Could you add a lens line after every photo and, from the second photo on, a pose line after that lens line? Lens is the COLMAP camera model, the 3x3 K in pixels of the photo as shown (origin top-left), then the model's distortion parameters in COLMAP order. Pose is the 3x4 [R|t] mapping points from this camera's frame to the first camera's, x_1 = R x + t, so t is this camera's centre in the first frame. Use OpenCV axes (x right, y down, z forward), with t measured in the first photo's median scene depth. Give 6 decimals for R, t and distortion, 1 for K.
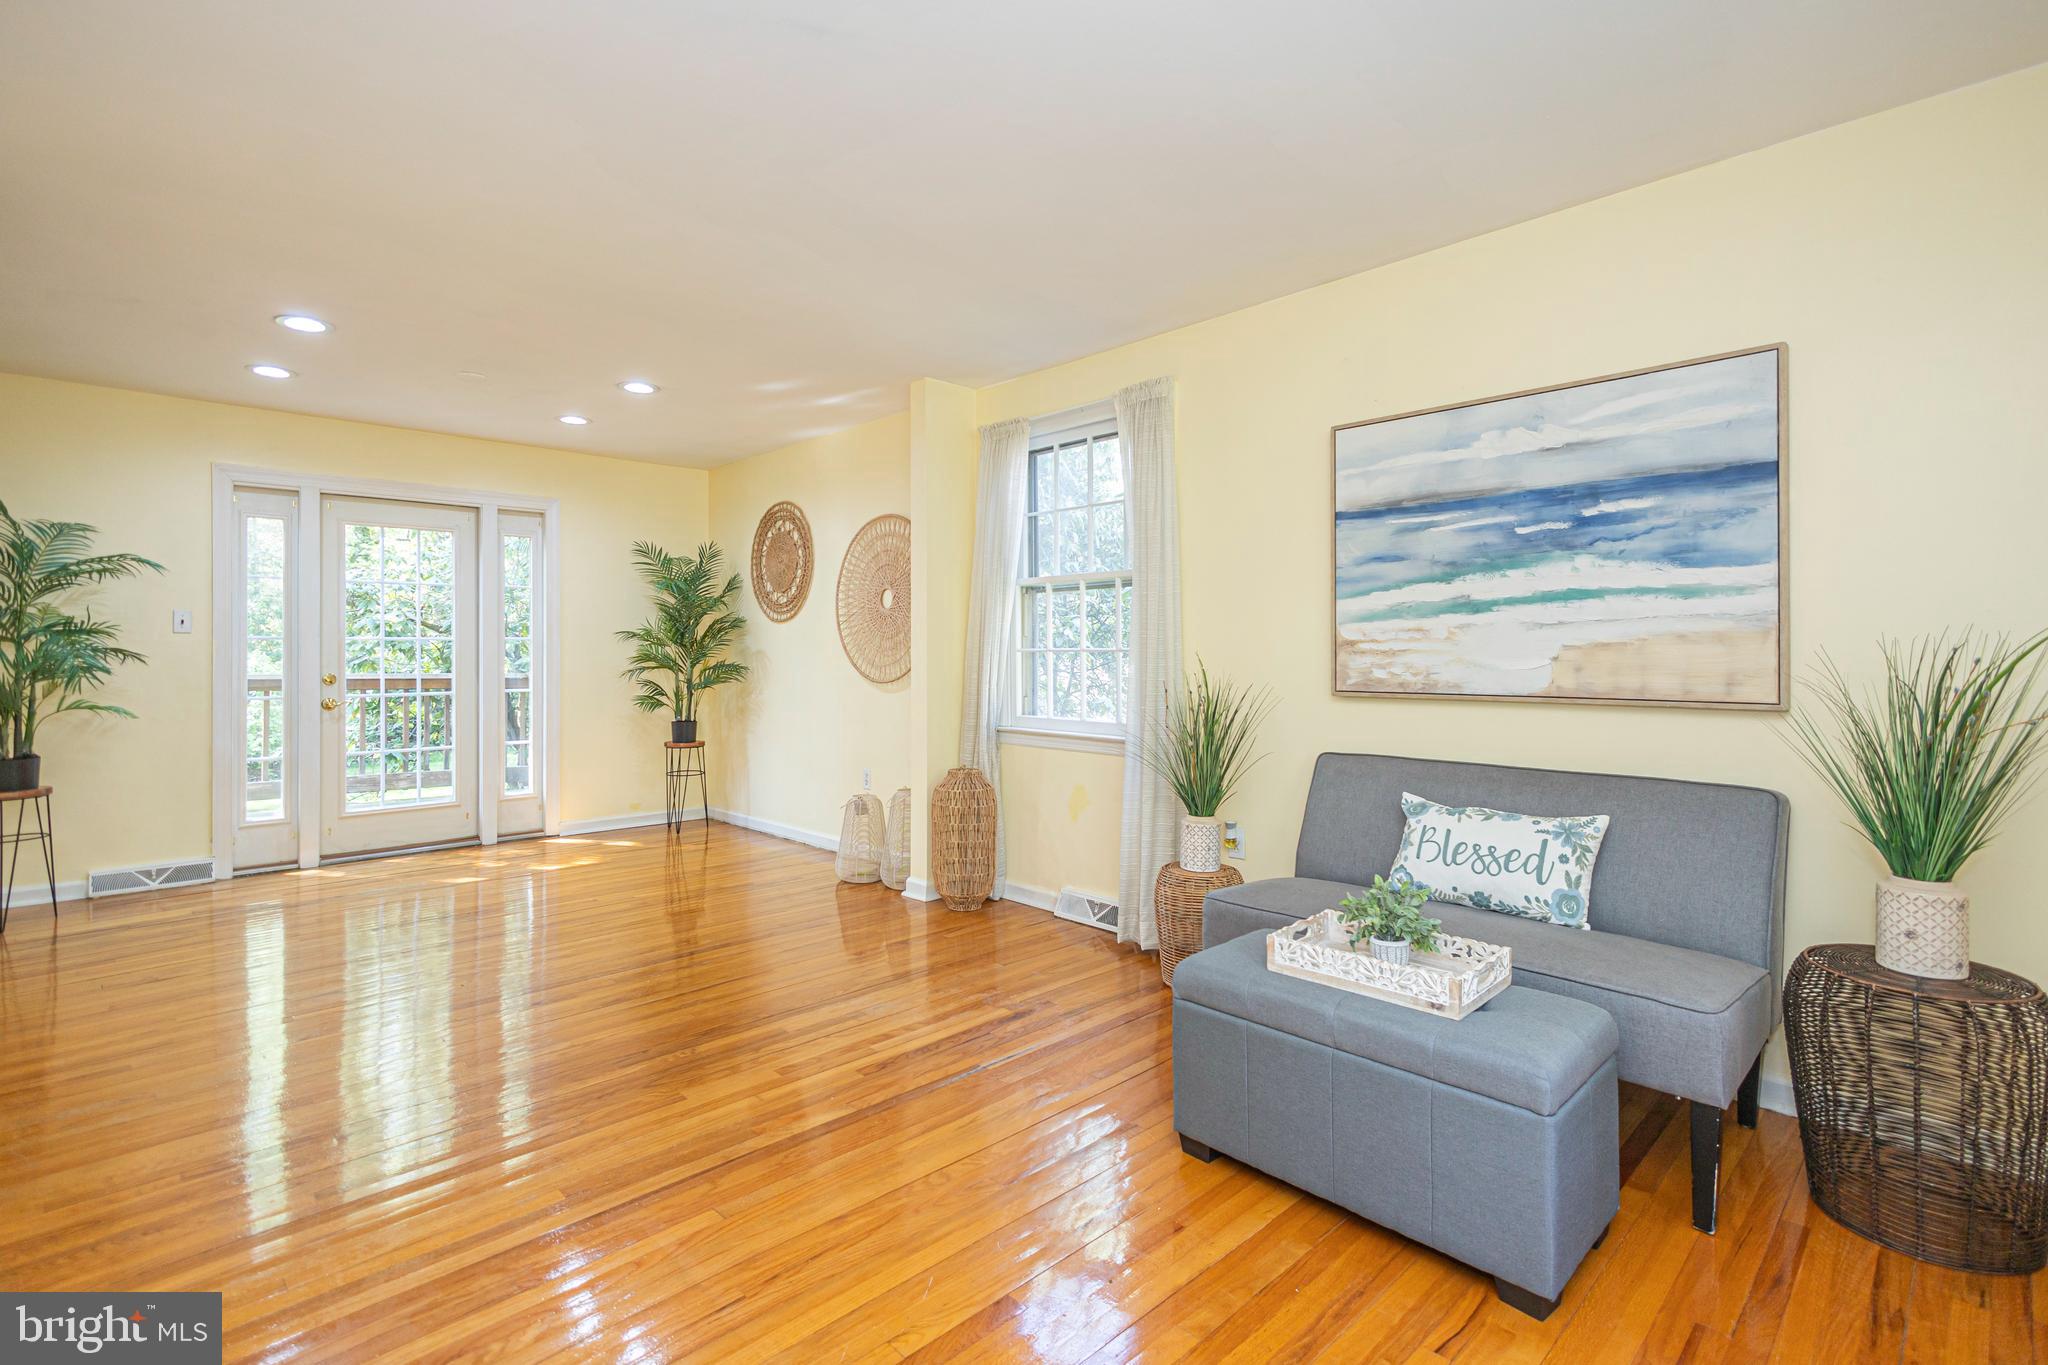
lens RADIAL K [[974.4, 0, 1023.0], [0, 974.4, 670.4], [0, 0, 1]] dist [0.011196, -0.005446]
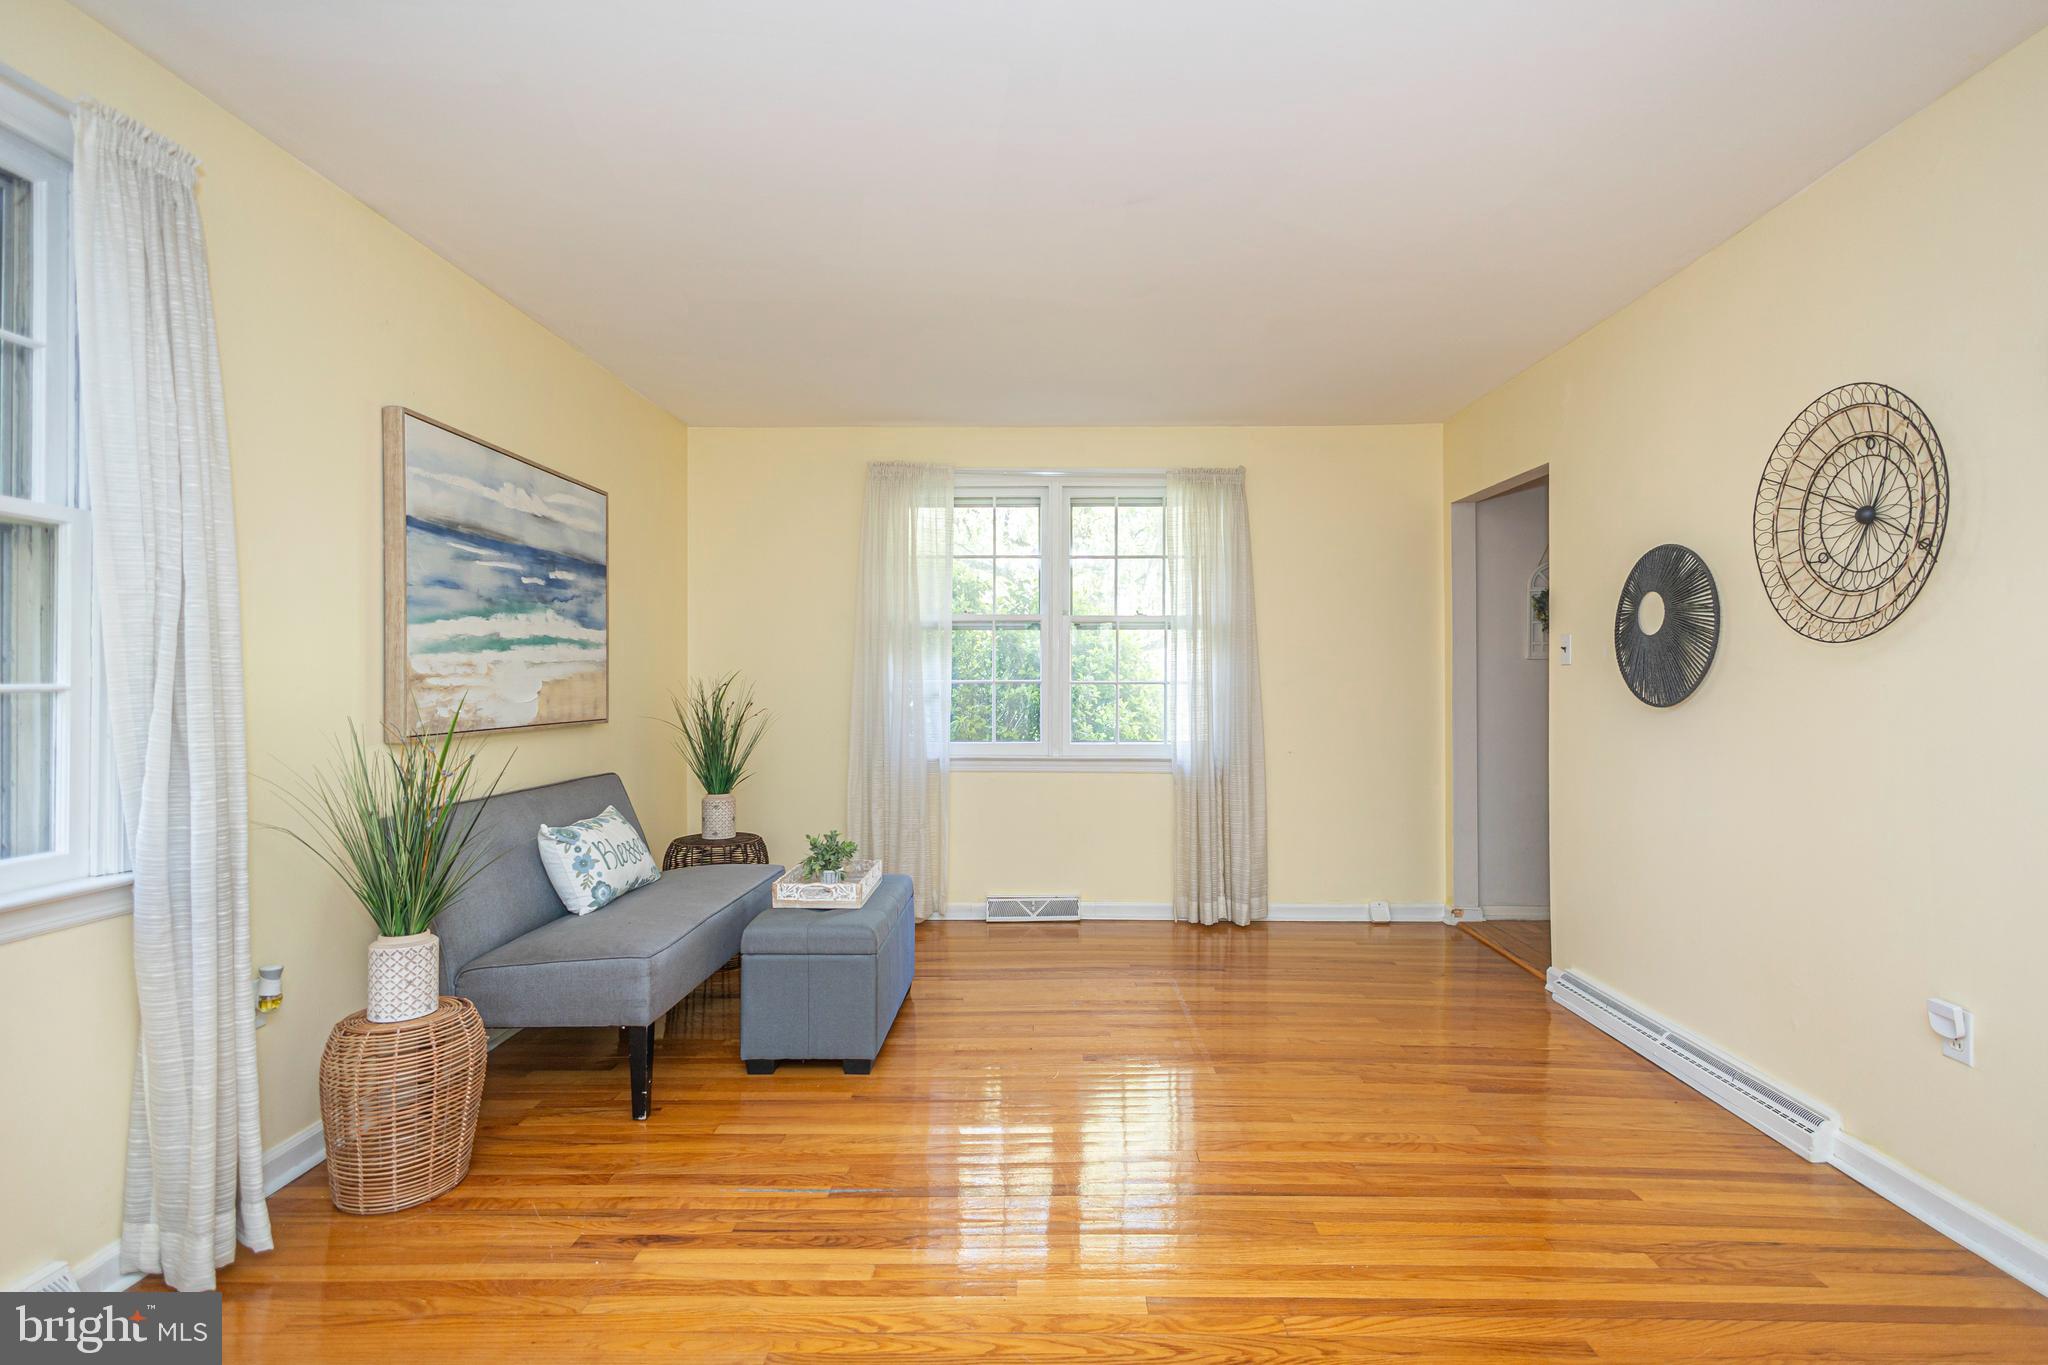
lens RADIAL K [[974.4, 0, 1027.4], [0, 974.4, 678.8], [0, 0, 1]] dist [0.011196, -0.005446]
pose [[-0.695593, 0.000212, 0.718436, -0.665470], [0.009764, 0.999910, 0.009158, -0.031332], [-0.718369, 0.013385, -0.695533, 1.284750]]
